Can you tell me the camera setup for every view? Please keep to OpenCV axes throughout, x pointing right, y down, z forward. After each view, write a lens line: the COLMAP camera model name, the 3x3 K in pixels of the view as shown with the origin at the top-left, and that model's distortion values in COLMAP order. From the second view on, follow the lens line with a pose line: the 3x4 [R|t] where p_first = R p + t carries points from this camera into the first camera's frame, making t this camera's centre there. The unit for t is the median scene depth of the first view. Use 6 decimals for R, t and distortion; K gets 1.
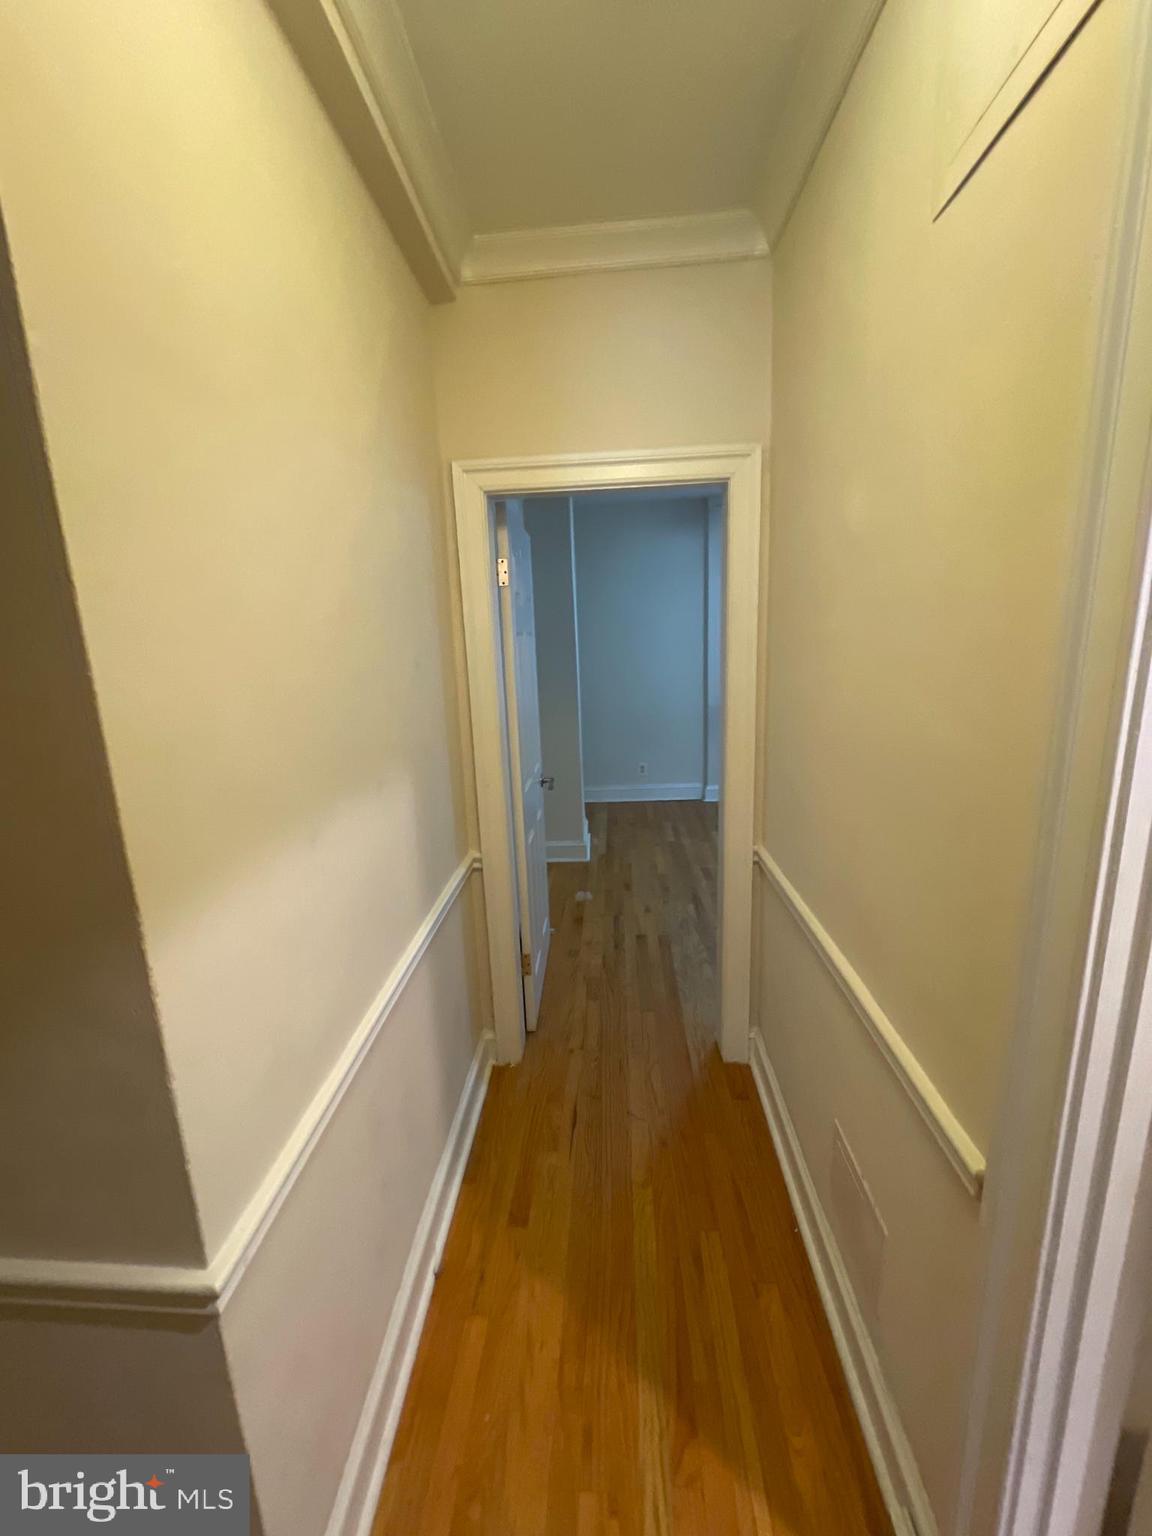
lens RADIAL K [[617.3, 0, 577.8], [0, 617.3, 758.0], [0, 0, 1]] dist [-0.003743, -0.000549]
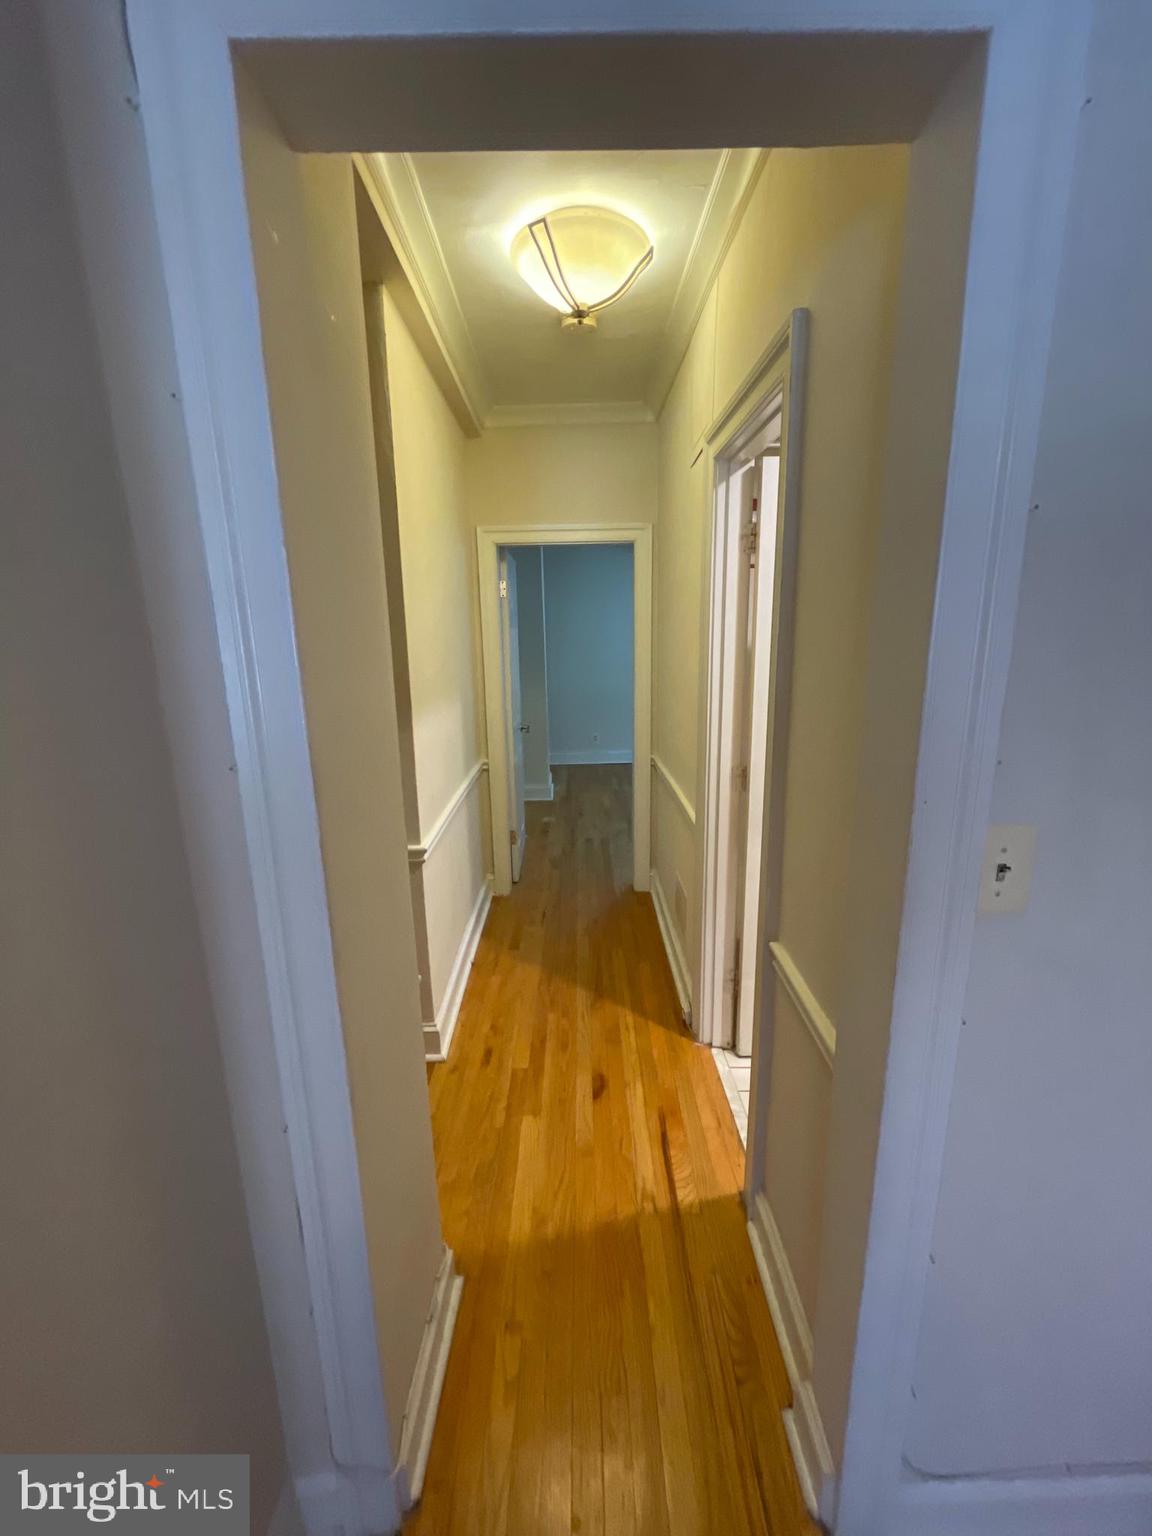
lens RADIAL K [[617.3, 0, 577.3], [0, 617.3, 762.6], [0, 0, 1]] dist [-0.003743, -0.000549]
pose [[0.998183, 0.007109, 0.059830, -0.019391], [-0.007677, 0.999928, 0.009275, 0.157606], [-0.059760, -0.009717, 0.998165, -0.717014]]
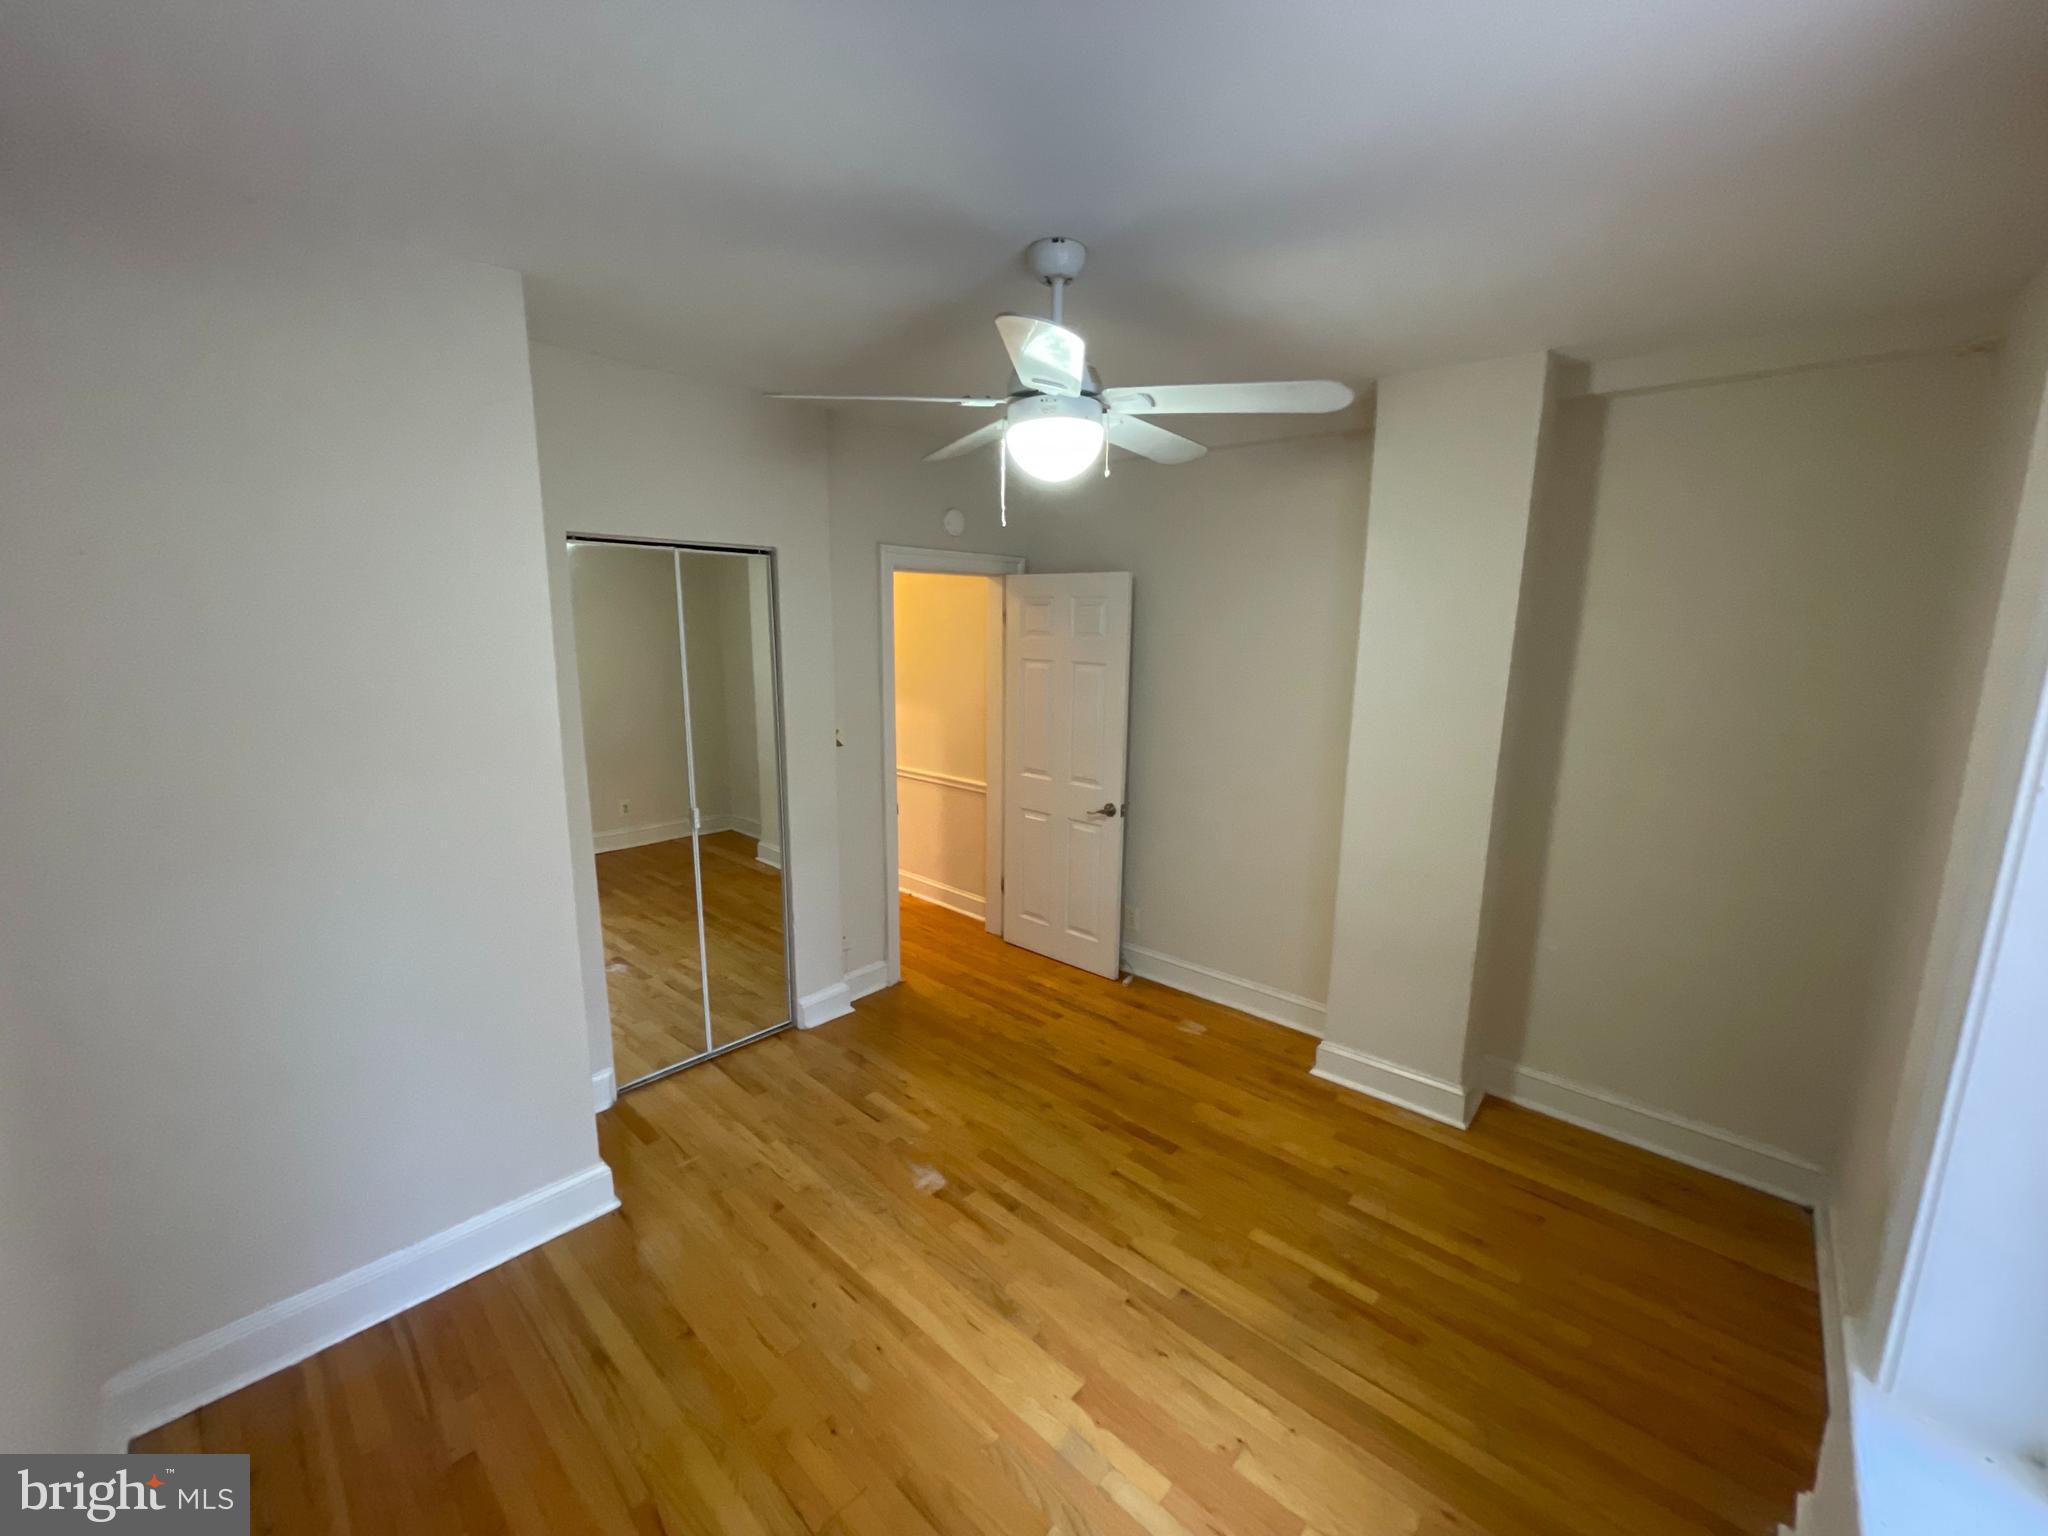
lens RADIAL K [[823.1, 0, 1009.6], [0, 823.1, 776.4], [0, 0, 1]] dist [-0.003743, -0.000549]
pose [[-0.647031, 0.182811, -0.740224, 1.534395], [-0.134193, 0.928373, 0.346577, -0.675504], [0.750562, 0.323579, -0.576154, 2.464242]]
